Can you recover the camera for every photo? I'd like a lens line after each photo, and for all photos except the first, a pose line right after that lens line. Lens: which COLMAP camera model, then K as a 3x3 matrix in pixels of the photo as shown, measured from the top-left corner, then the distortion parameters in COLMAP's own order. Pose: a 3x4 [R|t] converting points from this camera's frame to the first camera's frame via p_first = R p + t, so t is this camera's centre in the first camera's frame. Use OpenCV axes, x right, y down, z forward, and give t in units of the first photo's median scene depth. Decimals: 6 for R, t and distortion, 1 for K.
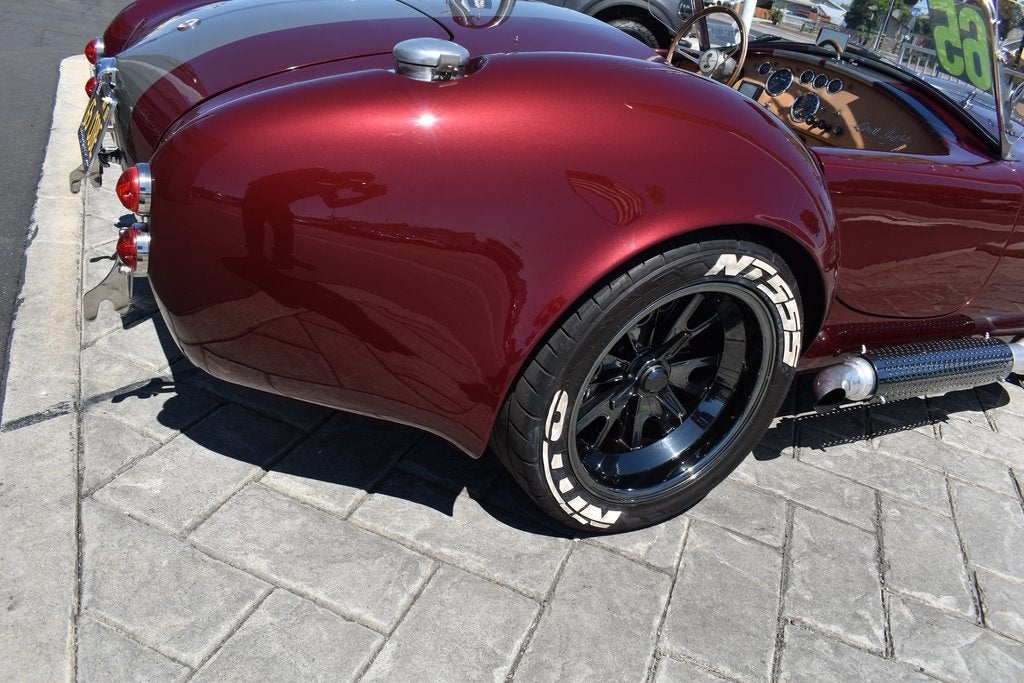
lens RADIAL K [[799.5, 0, 512.8], [0, 799.5, 348.7], [0, 0, 1]] dist [-0.091091, 0.011336]
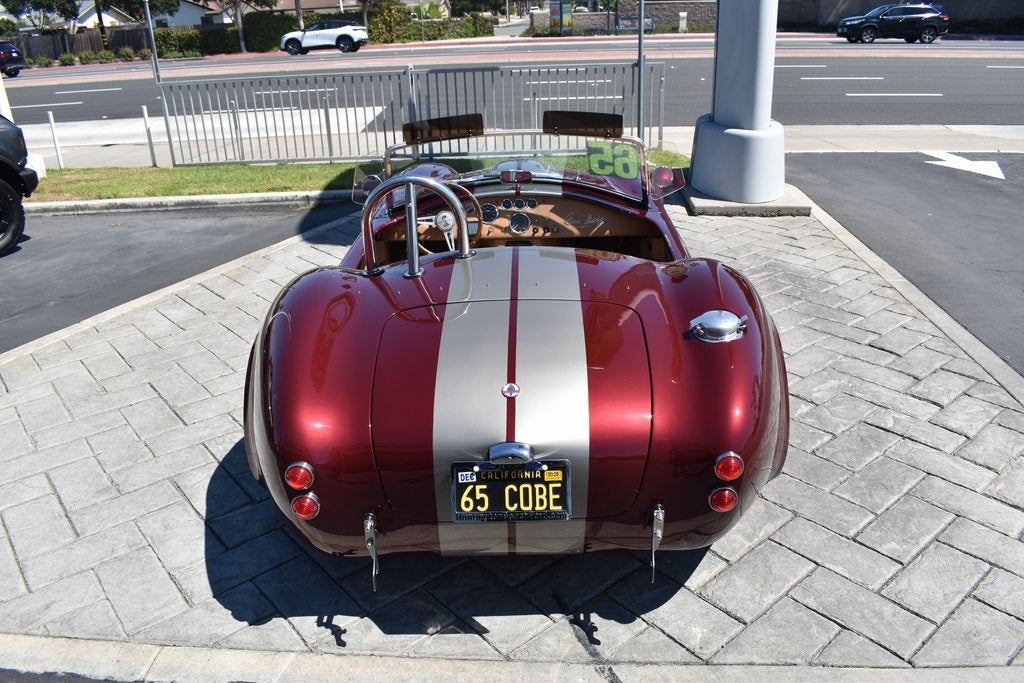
lens RADIAL K [[799.5, 0, 512.8], [0, 799.5, 348.7], [0, 0, 1]] dist [-0.091091, 0.011336]
pose [[0.476377, -0.526841, 0.703920, -1.378362], [0.504592, 0.819449, 0.271826, -0.870404], [-0.720036, 0.225701, 0.656207, 0.085296]]
